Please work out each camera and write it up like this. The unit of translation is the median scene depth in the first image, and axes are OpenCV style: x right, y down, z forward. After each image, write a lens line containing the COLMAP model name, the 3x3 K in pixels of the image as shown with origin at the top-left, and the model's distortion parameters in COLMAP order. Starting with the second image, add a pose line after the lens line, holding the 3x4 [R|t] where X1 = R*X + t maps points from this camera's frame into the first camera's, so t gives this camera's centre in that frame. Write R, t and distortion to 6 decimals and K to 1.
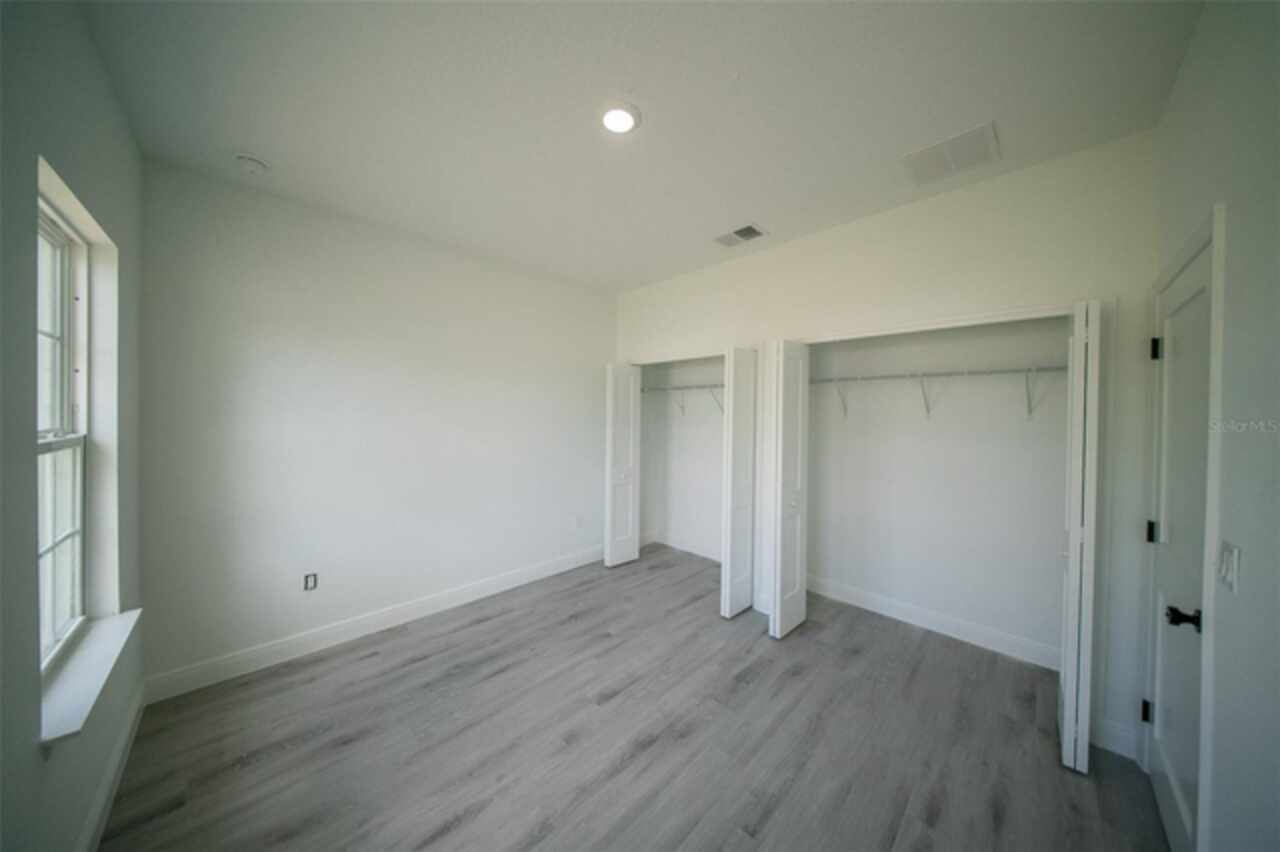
lens RADIAL K [[402.1, 0, 644.9], [0, 402.1, 413.9], [0, 0, 1]] dist [0.000516, -0.000019]
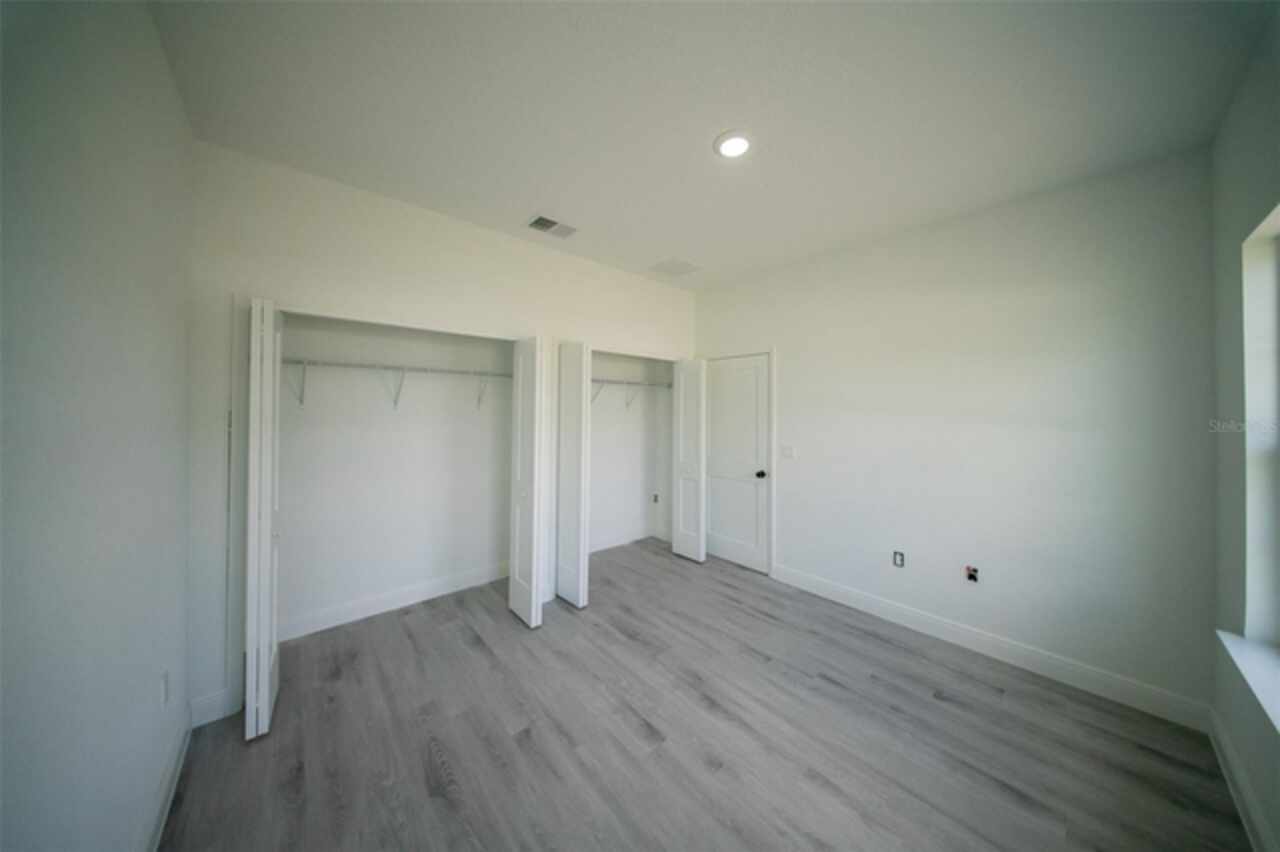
lens RADIAL K [[391.4, 0, 641.3], [0, 391.4, 402.7], [0, 0, 1]] dist [0.000066, -0.000019]
pose [[0.059159, 0.005321, 0.998234, -0.865465], [-0.003141, 0.999982, -0.005145, -0.008339], [-0.998244, -0.002831, 0.059174, 0.888326]]
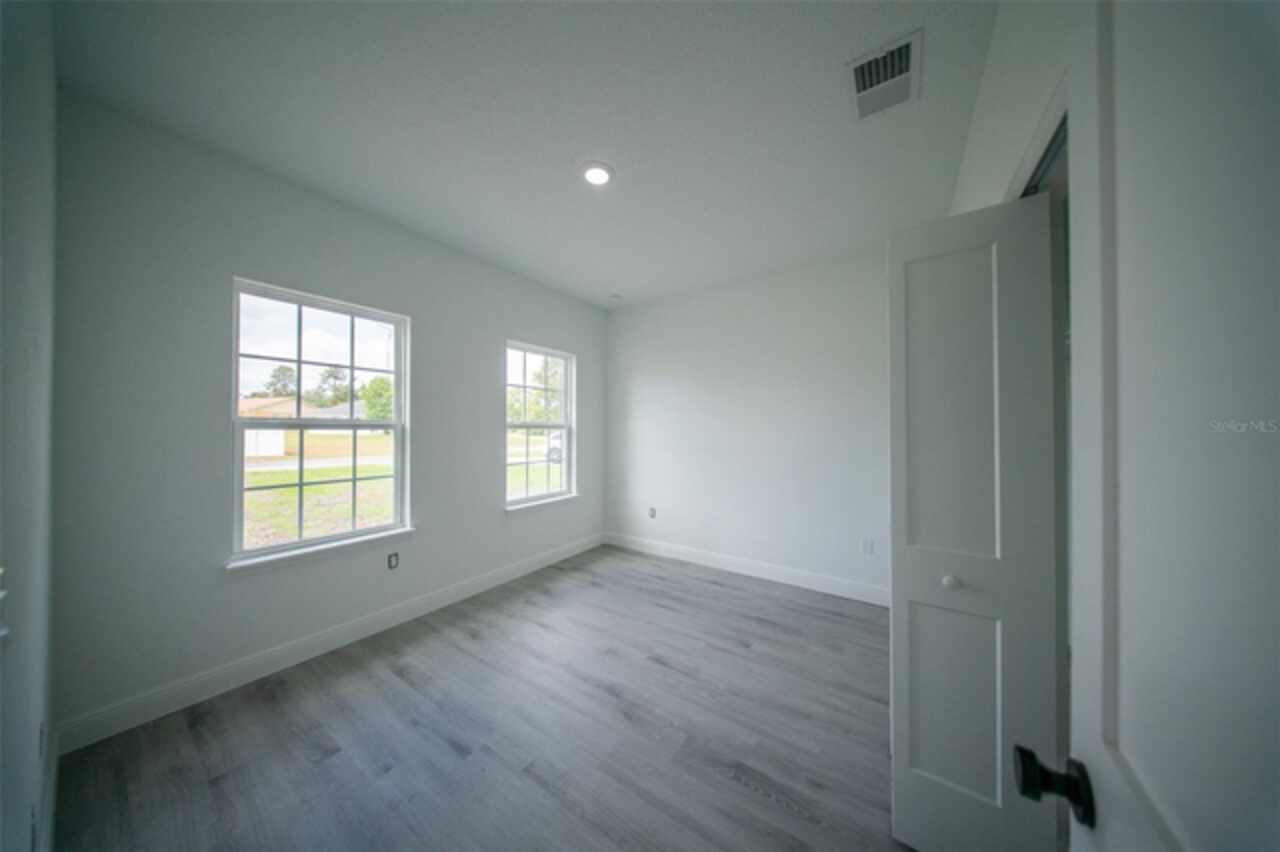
lens RADIAL K [[376.8, 0, 641.2], [0, 376.8, 432.3], [0, 0, 1]] dist [0.000229, -0.000015]
pose [[0.192447, 0.006453, -0.981286, 0.828852], [-0.008721, 0.999950, 0.004866, 0.063270], [0.981269, 0.007622, 0.192493, 0.680217]]
